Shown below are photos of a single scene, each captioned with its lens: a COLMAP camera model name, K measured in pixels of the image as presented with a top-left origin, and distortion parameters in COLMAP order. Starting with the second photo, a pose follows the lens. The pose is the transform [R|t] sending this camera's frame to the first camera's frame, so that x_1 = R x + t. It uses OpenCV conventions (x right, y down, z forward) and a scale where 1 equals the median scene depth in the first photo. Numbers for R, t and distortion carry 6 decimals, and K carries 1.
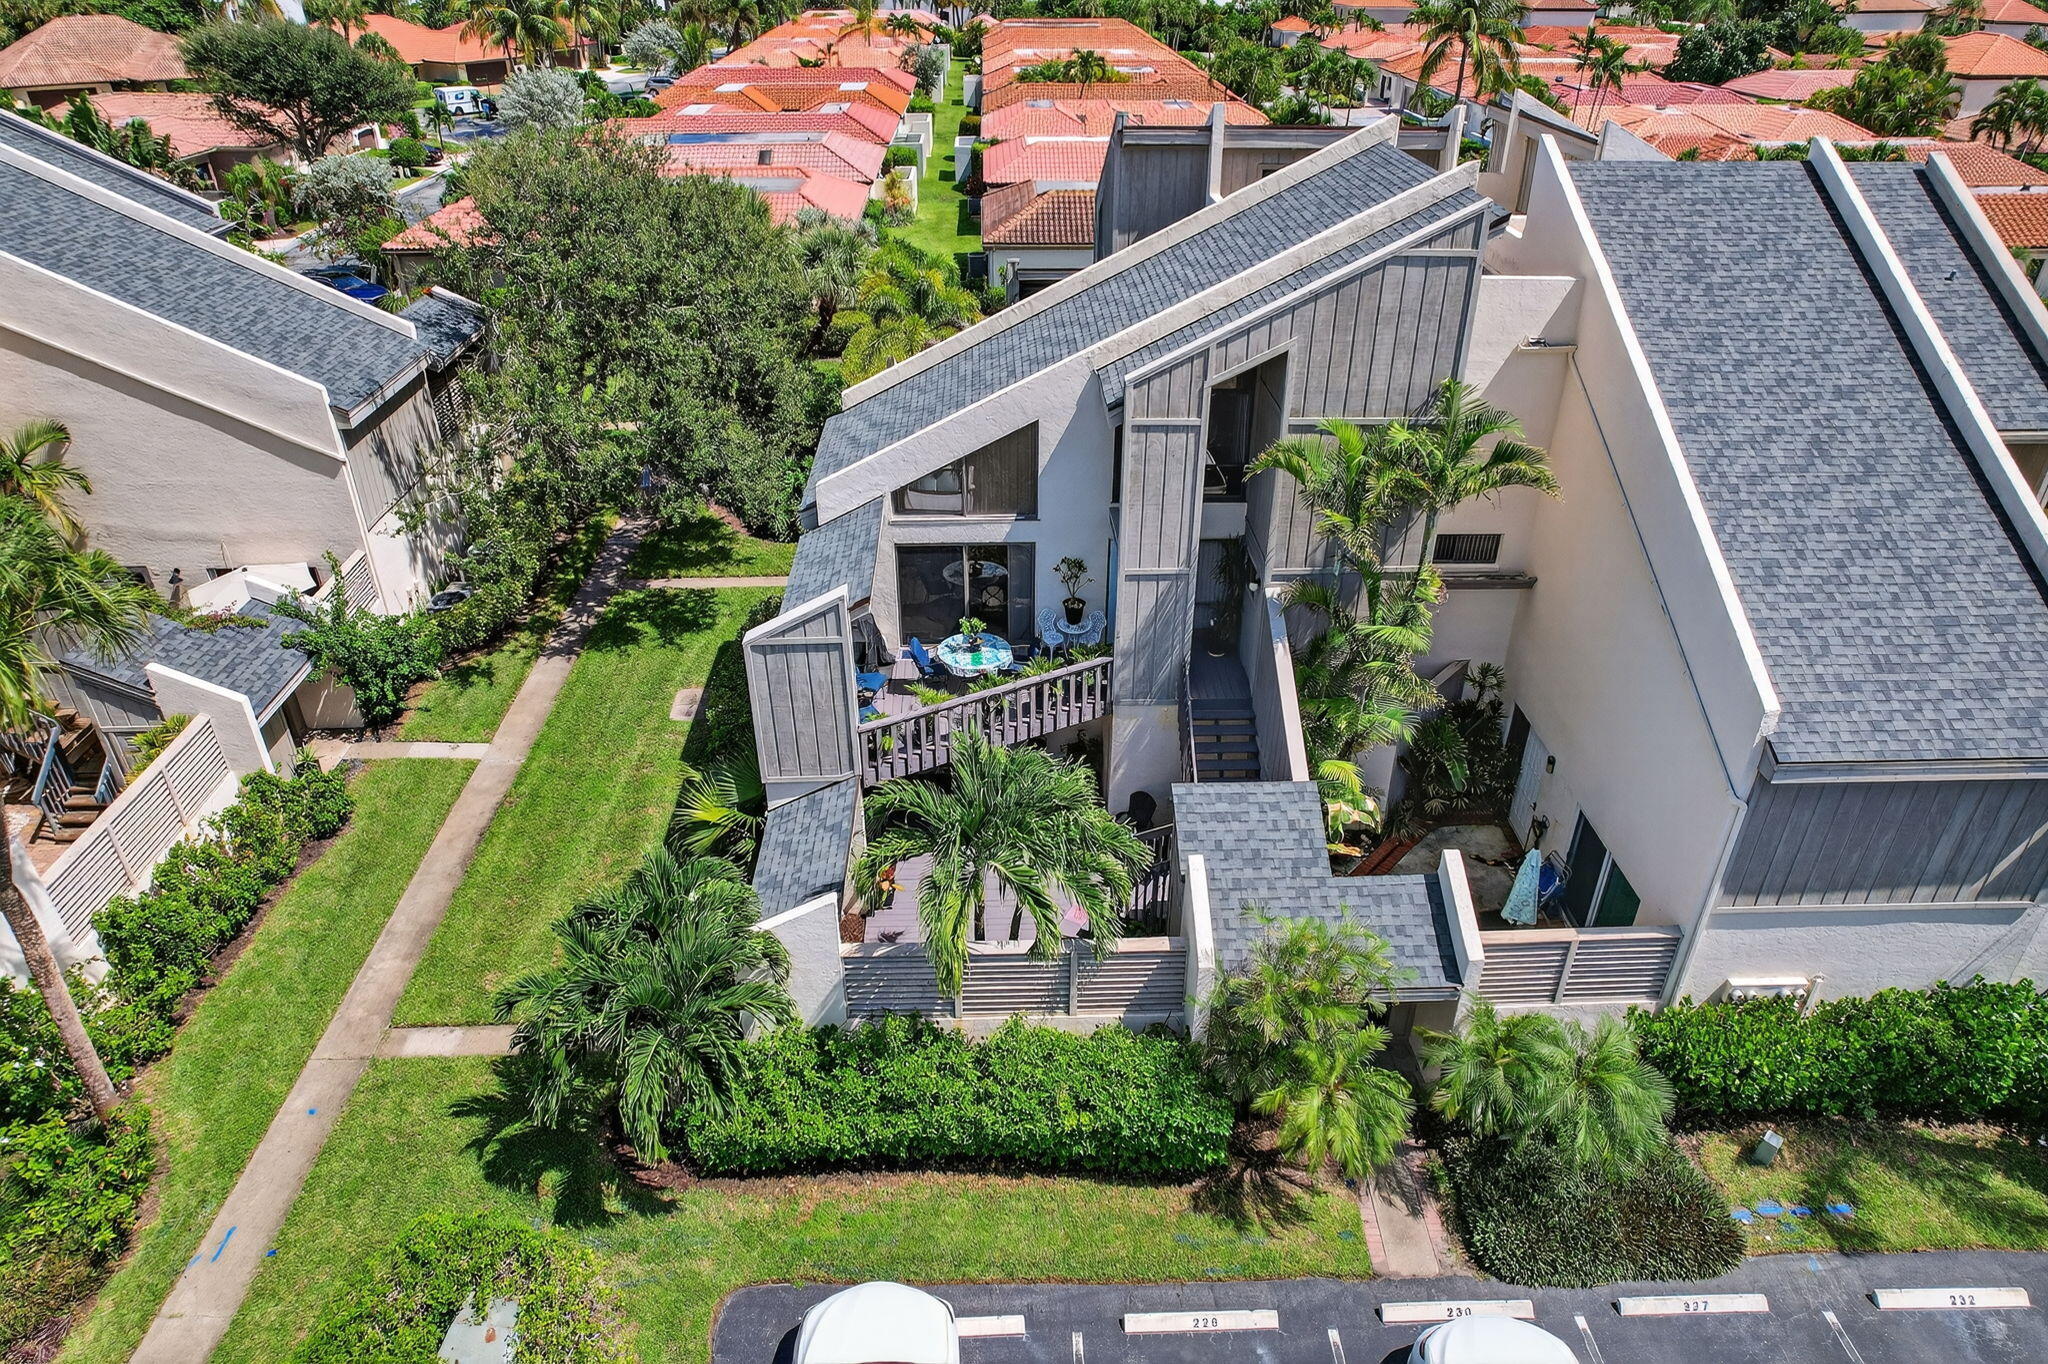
lens RADIAL K [[1295.8, 0, 1034.8], [0, 1295.8, 691.7], [0, 0, 1]] dist [-0.007912, 0.001963]
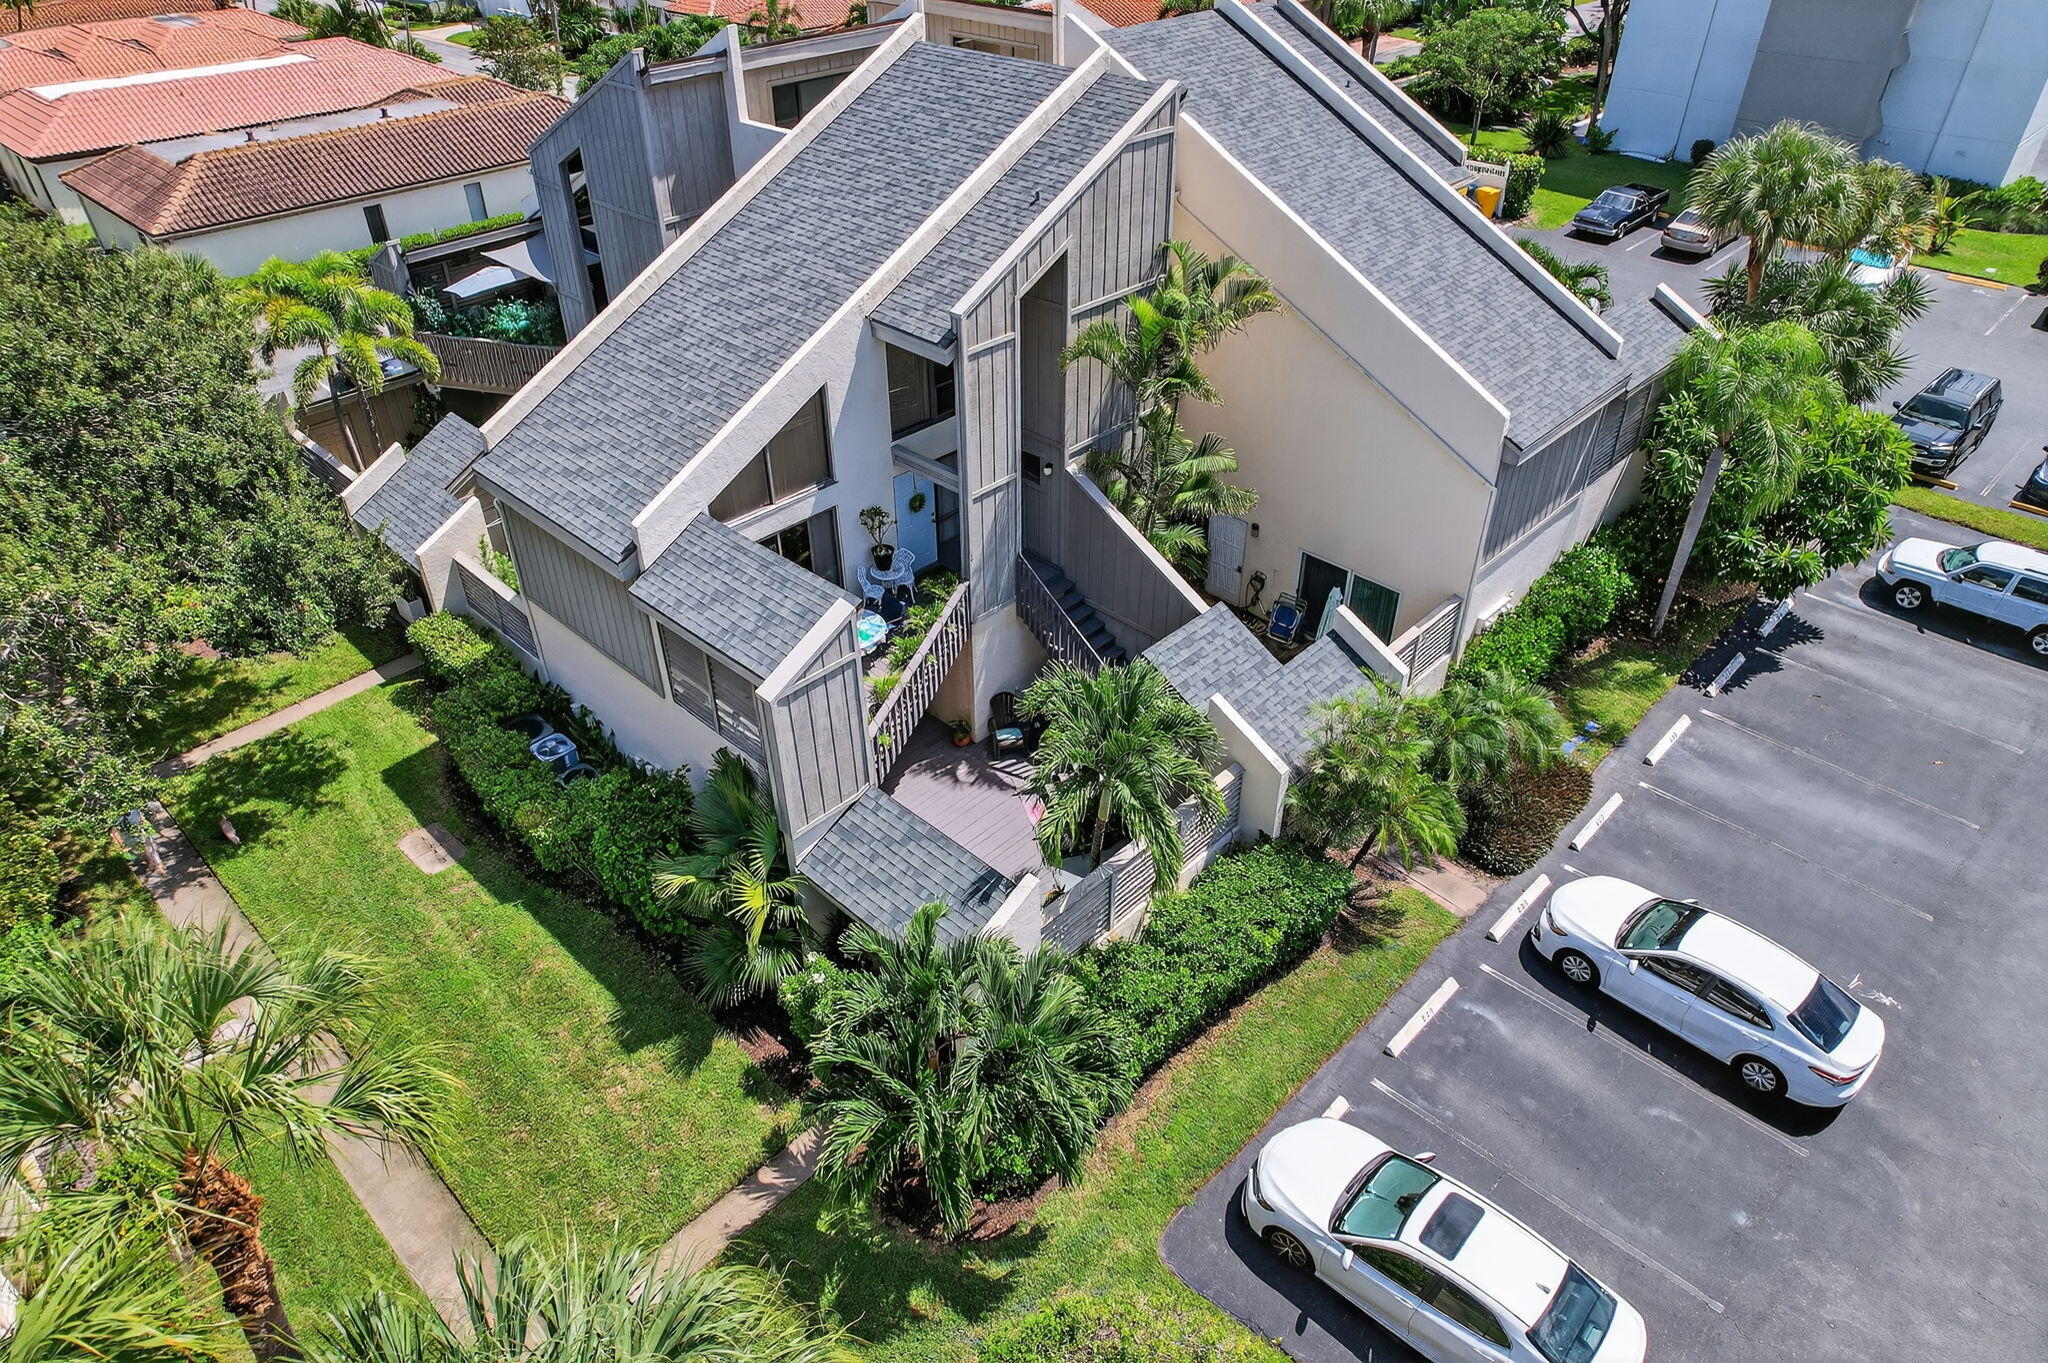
lens RADIAL K [[1295.8, 0, 1031.4], [0, 1295.8, 677.9], [0, 0, 1]] dist [-0.007912, 0.001963]
pose [[0.721774, -0.414900, 0.553986, -0.578272], [0.368319, 0.907912, 0.200094, -0.164343], [-0.585989, 0.059621, 0.808123, 0.157634]]
